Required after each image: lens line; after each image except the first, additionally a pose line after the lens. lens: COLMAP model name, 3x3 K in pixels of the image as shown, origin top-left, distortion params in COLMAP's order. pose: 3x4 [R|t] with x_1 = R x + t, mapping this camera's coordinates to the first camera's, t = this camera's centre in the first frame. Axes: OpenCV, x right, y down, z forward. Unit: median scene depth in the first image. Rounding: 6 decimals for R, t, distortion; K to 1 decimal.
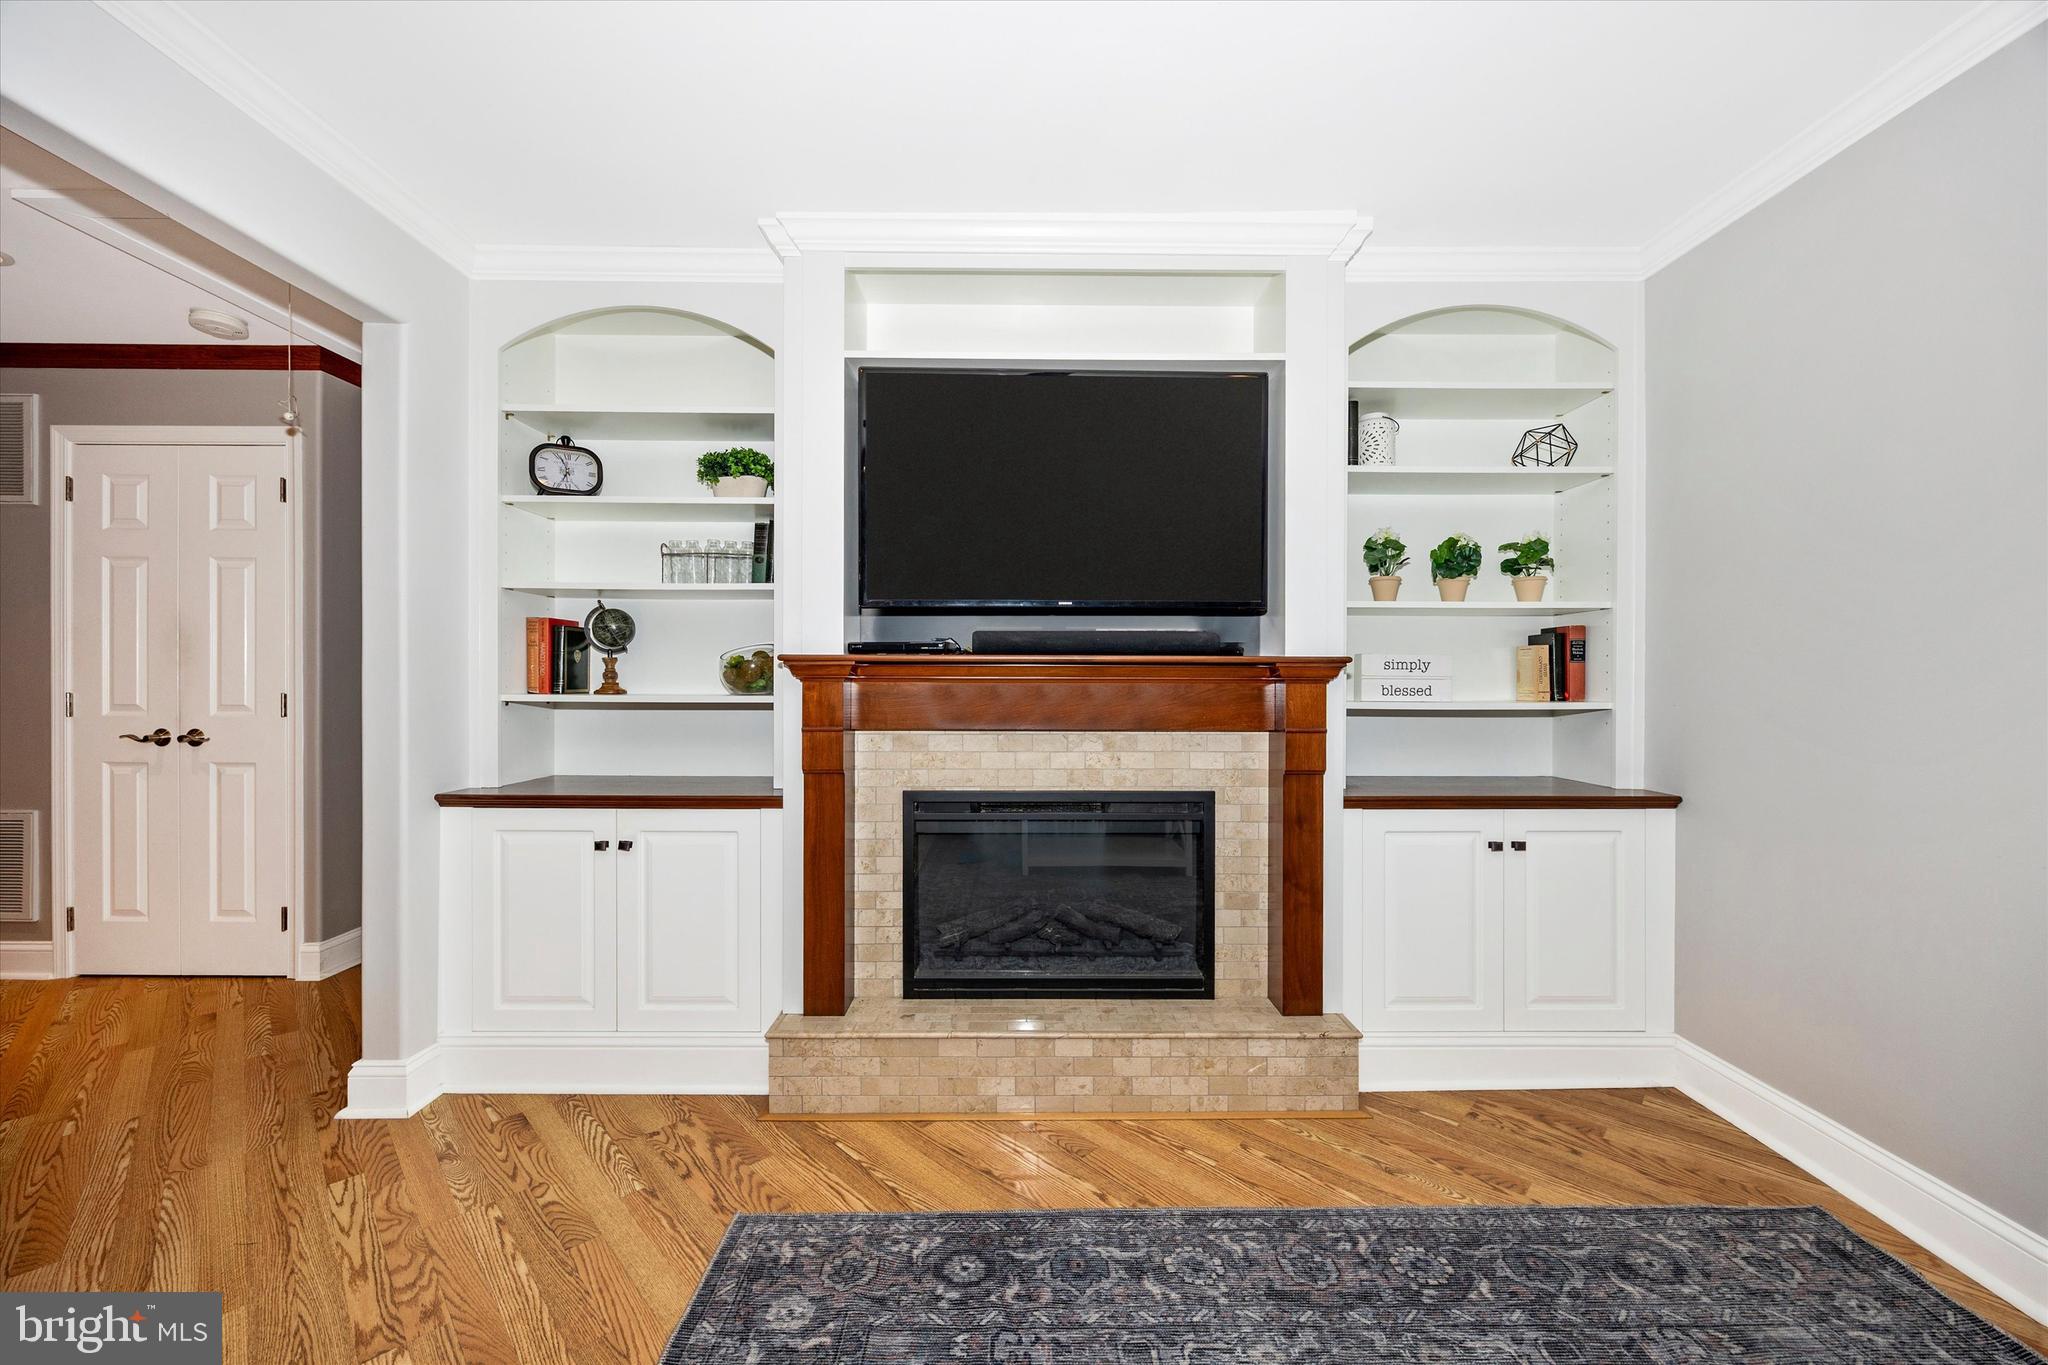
lens RADIAL K [[783.3, 0, 1019.3], [0, 783.3, 687.8], [0, 0, 1]] dist [-0.001063, 0.000098]
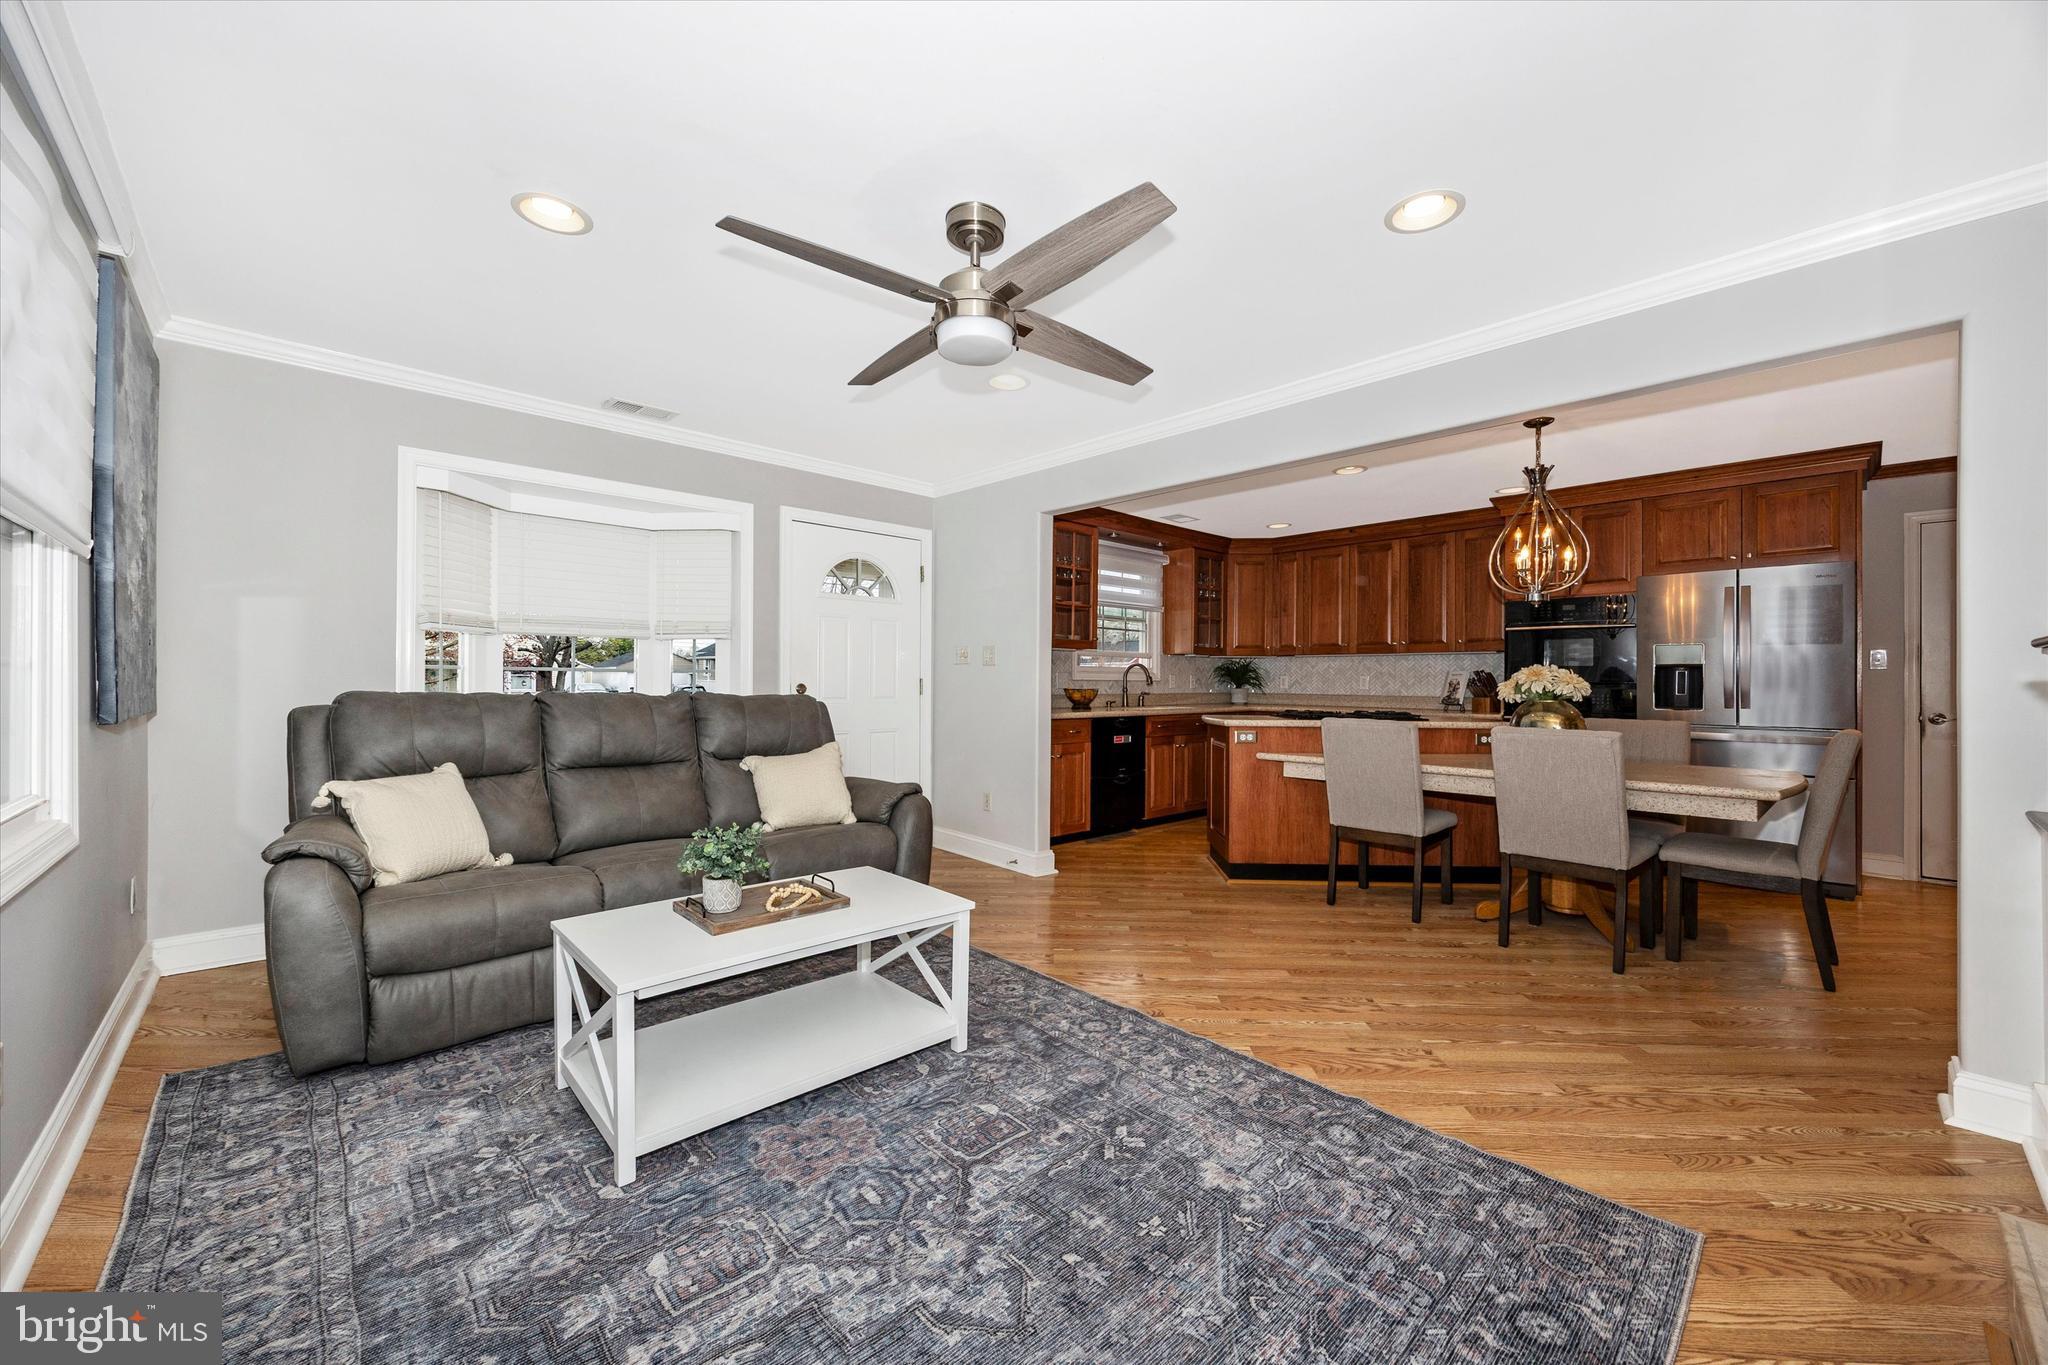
lens RADIAL K [[776.2, 0, 1027.8], [0, 776.2, 678.9], [0, 0, 1]] dist [-0.005599, -0.000002]
pose [[-0.730955, -0.009862, -0.682354, 0.623326], [-0.016704, 0.999855, 0.003443, 0.001399], [0.682221, 0.013914, -0.731014, 0.787163]]
